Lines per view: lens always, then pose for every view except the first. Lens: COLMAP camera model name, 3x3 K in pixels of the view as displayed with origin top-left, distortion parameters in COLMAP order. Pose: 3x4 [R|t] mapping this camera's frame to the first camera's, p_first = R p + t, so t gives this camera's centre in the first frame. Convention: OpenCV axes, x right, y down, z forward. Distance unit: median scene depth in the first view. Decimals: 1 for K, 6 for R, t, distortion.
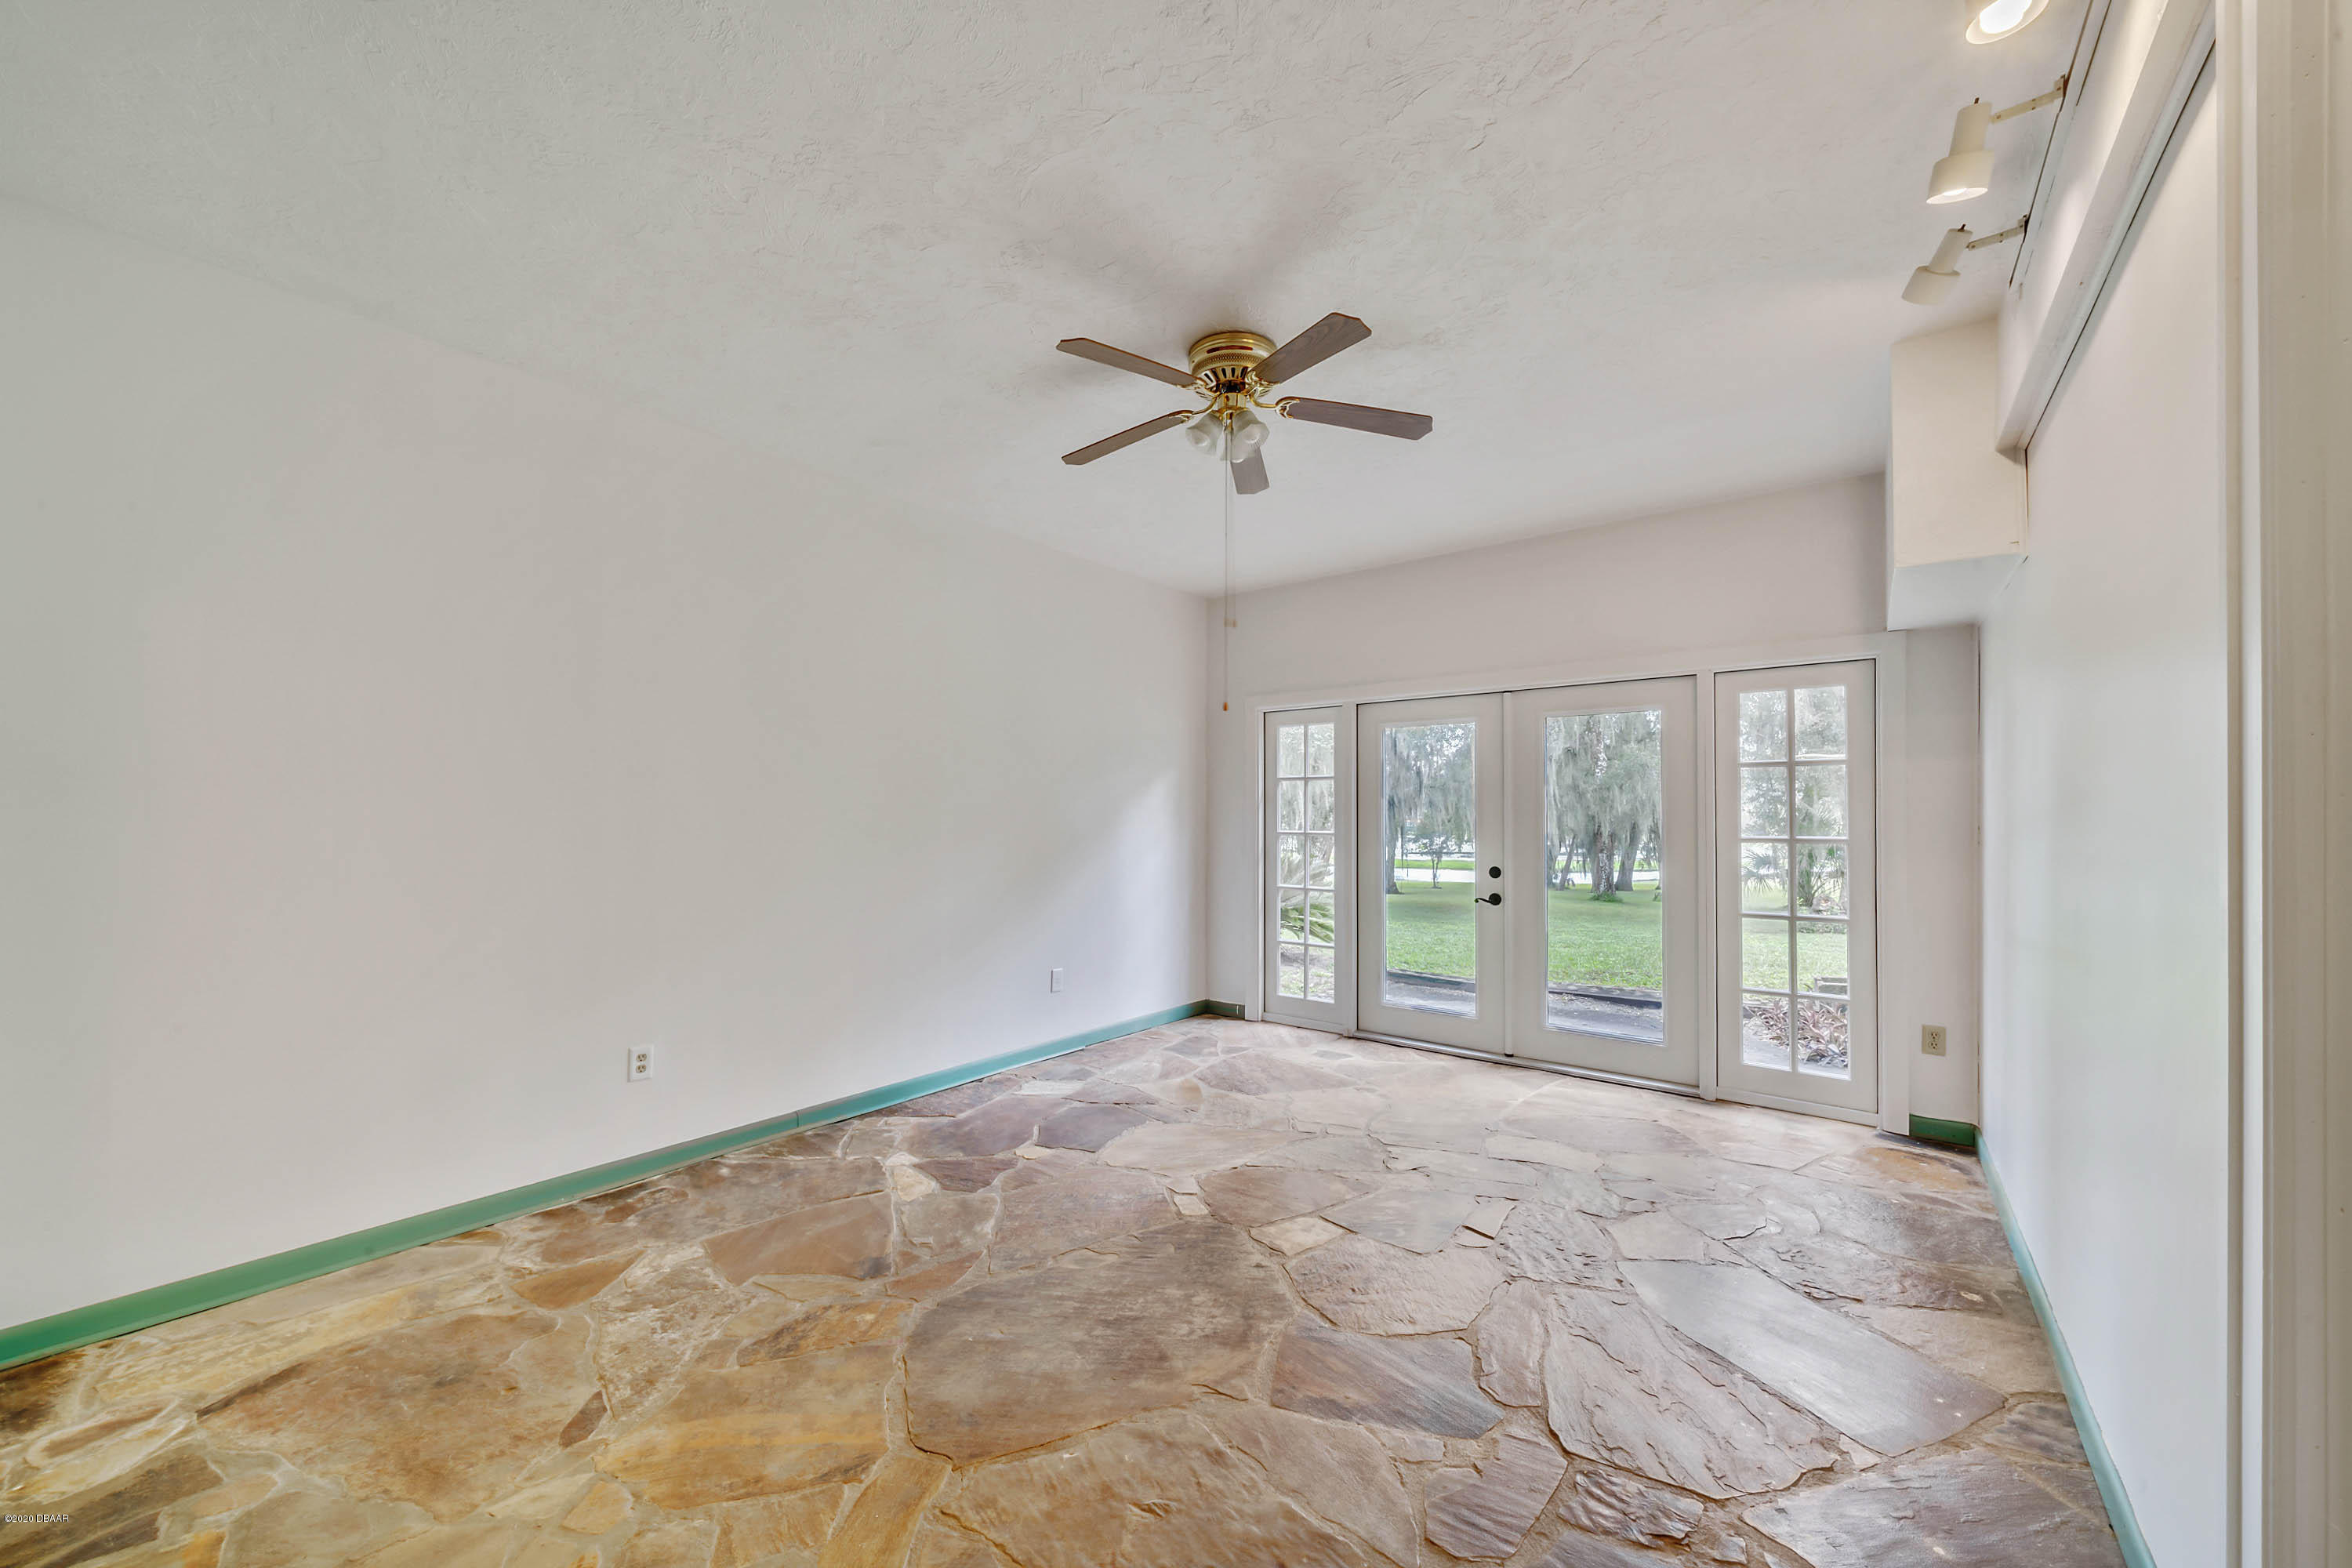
lens RADIAL K [[877.8, 0, 1167.3], [0, 877.8, 797.7], [0, 0, 1]] dist [-0.000279, 0.000055]
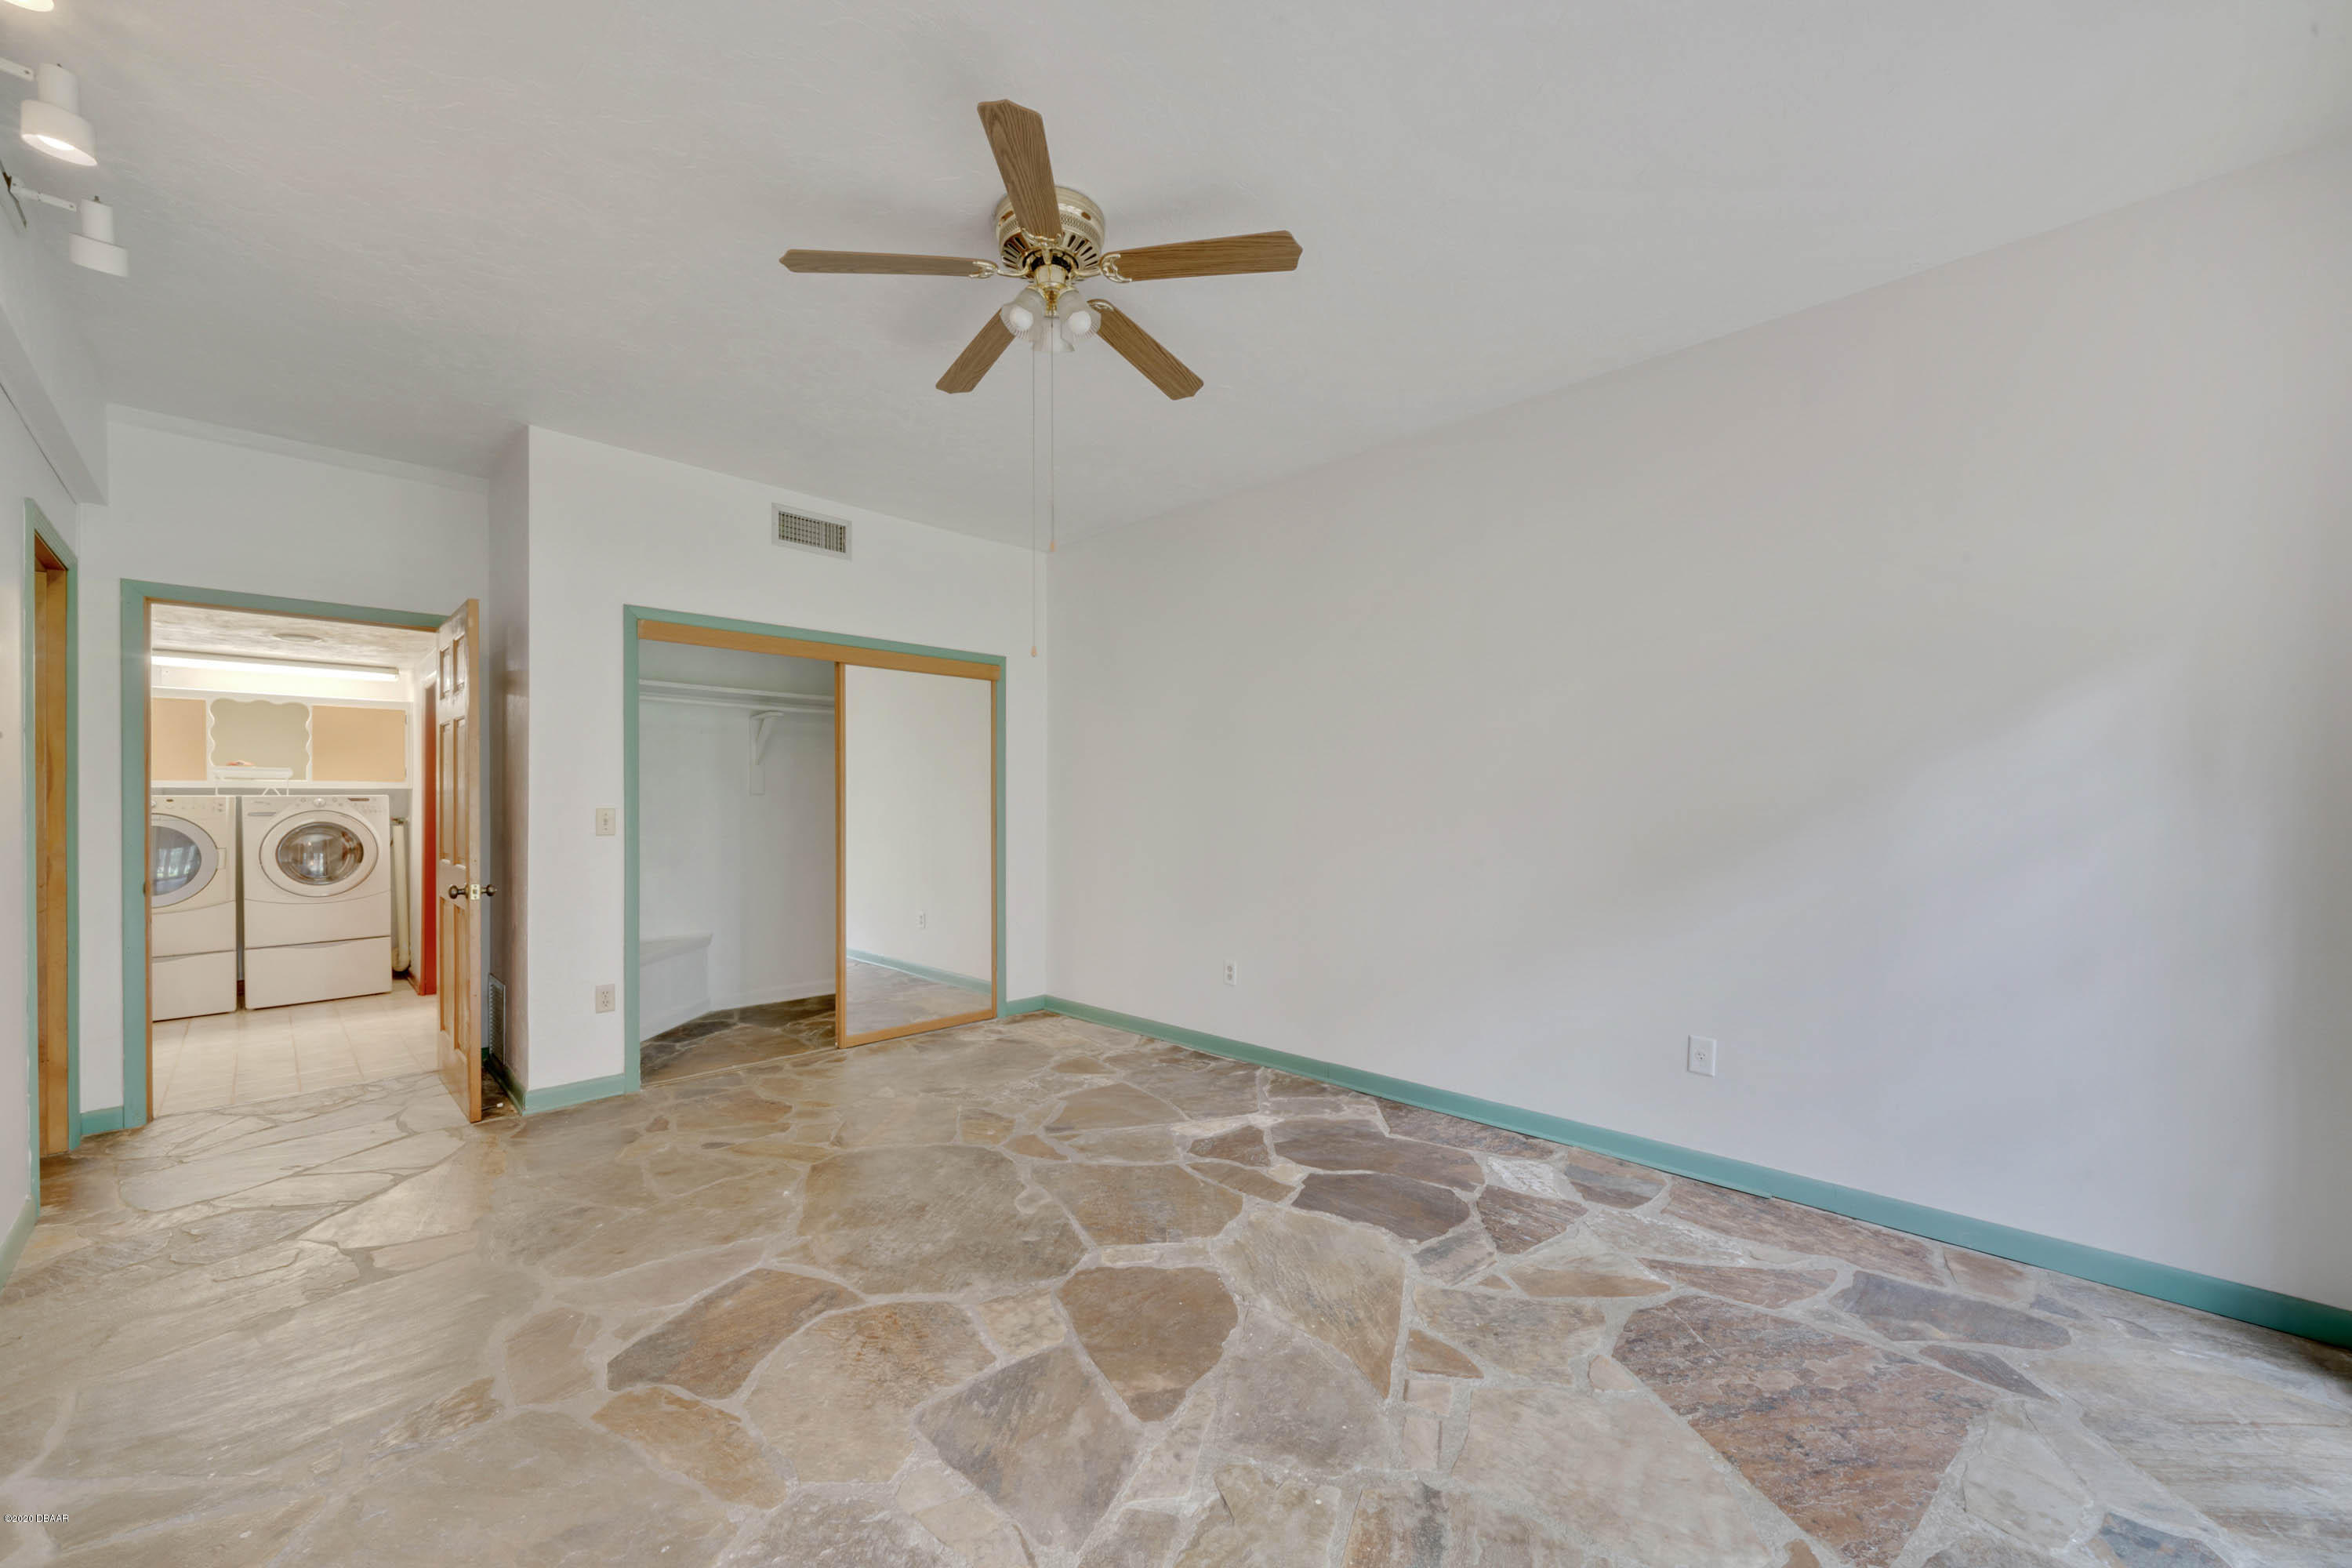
lens RADIAL K [[877.8, 0, 1167.3], [0, 877.8, 797.7], [0, 0, 1]] dist [-0.000279, 0.000055]
pose [[-0.107955, -0.014740, -0.994046, 0.747269], [0.021463, 0.999622, -0.017154, 0.046446], [0.993924, -0.023187, -0.107598, 1.008193]]
